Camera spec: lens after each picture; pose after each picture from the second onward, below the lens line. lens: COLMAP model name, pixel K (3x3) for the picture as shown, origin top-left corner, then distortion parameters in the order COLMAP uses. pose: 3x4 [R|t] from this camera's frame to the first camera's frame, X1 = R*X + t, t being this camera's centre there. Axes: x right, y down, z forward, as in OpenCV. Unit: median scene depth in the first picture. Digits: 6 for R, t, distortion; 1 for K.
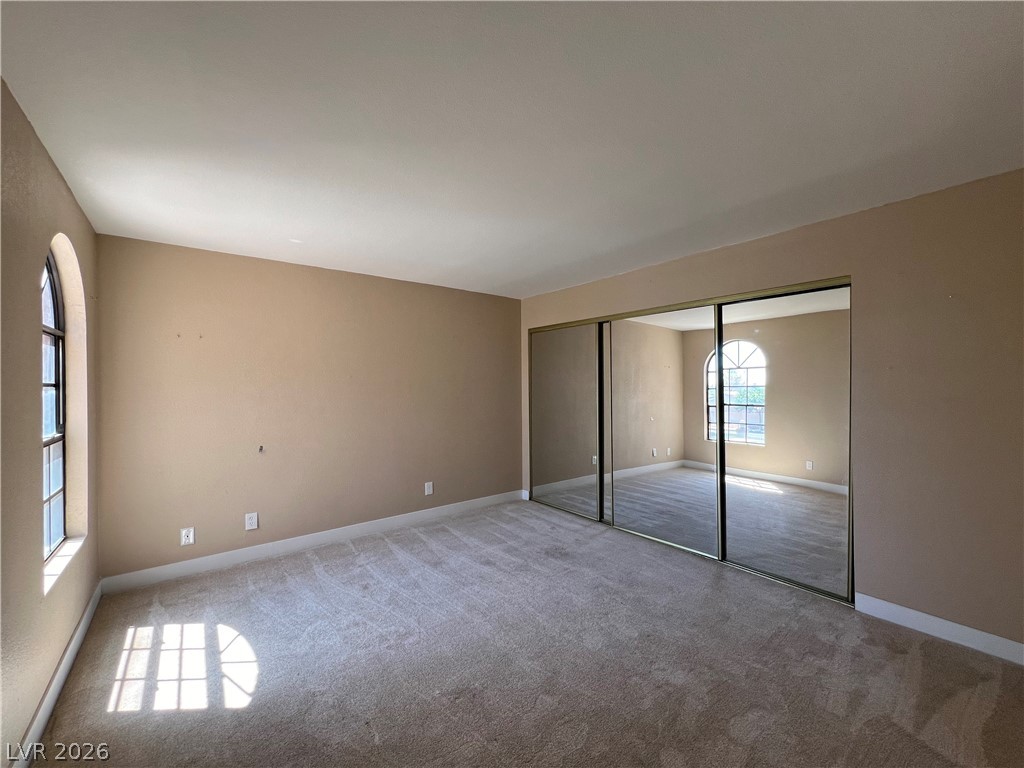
lens RADIAL K [[411.8, 0, 511.2], [0, 411.8, 386.3], [0, 0, 1]] dist [-0.000923, 0.000346]
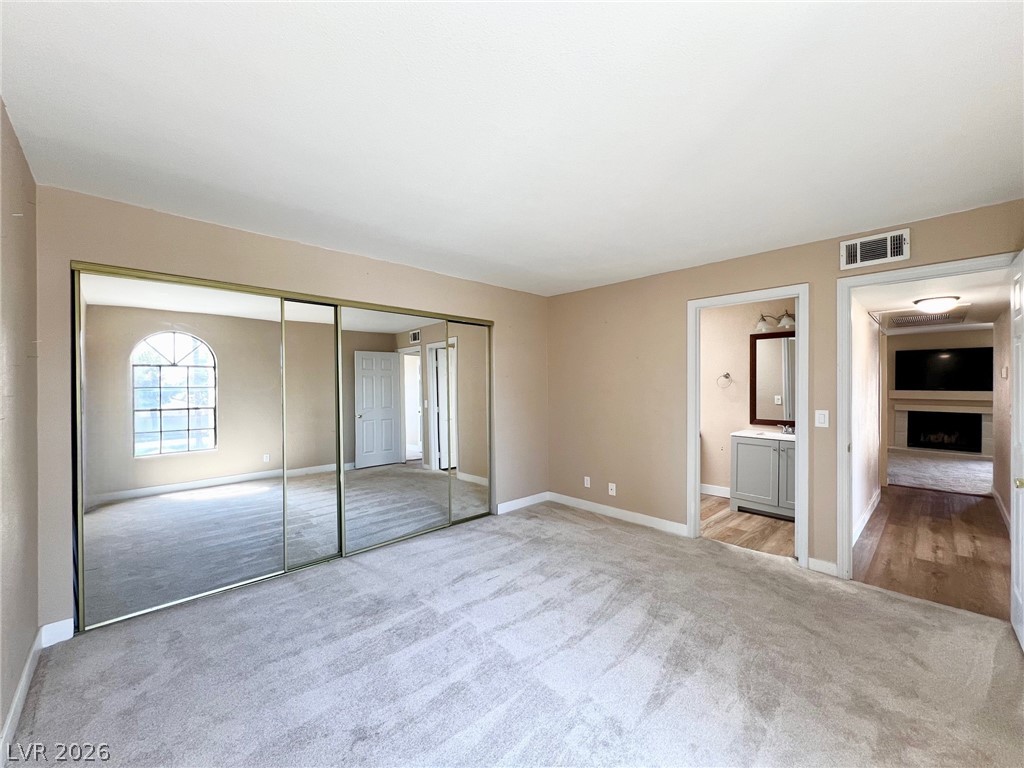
lens RADIAL K [[409.8, 0, 511.0], [0, 409.8, 385.8], [0, 0, 1]] dist [0.000069, 0.000248]
pose [[-0.095544, 0.003972, 0.995417, -0.824879], [-0.000499, 0.999992, -0.004038, 0.005207], [-0.995425, -0.000882, -0.095541, 1.023159]]
